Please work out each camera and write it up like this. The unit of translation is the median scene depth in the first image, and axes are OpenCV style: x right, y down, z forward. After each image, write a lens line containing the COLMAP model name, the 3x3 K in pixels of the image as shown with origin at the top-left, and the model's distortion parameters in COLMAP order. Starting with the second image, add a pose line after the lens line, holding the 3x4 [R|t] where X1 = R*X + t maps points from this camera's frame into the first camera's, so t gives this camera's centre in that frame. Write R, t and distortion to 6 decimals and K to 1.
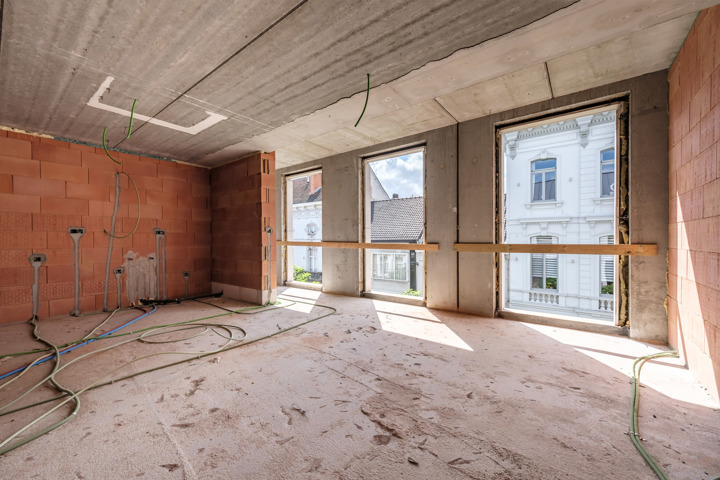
lens RADIAL K [[286.3, 0, 357.9], [0, 286.3, 240.7], [0, 0, 1]] dist [-0.001444, 0.000033]
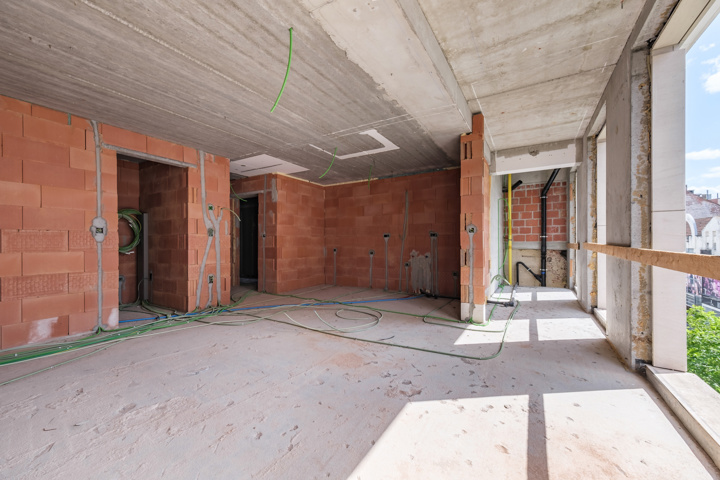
lens RADIAL K [[286.3, 0, 357.1], [0, 286.3, 242.6], [0, 0, 1]] dist [-0.001444, 0.000033]
pose [[0.097895, 0.003554, -0.995190, 0.508668], [0.004430, 0.999982, 0.004007, -0.004053], [0.995187, -0.004801, 0.097877, 0.679181]]
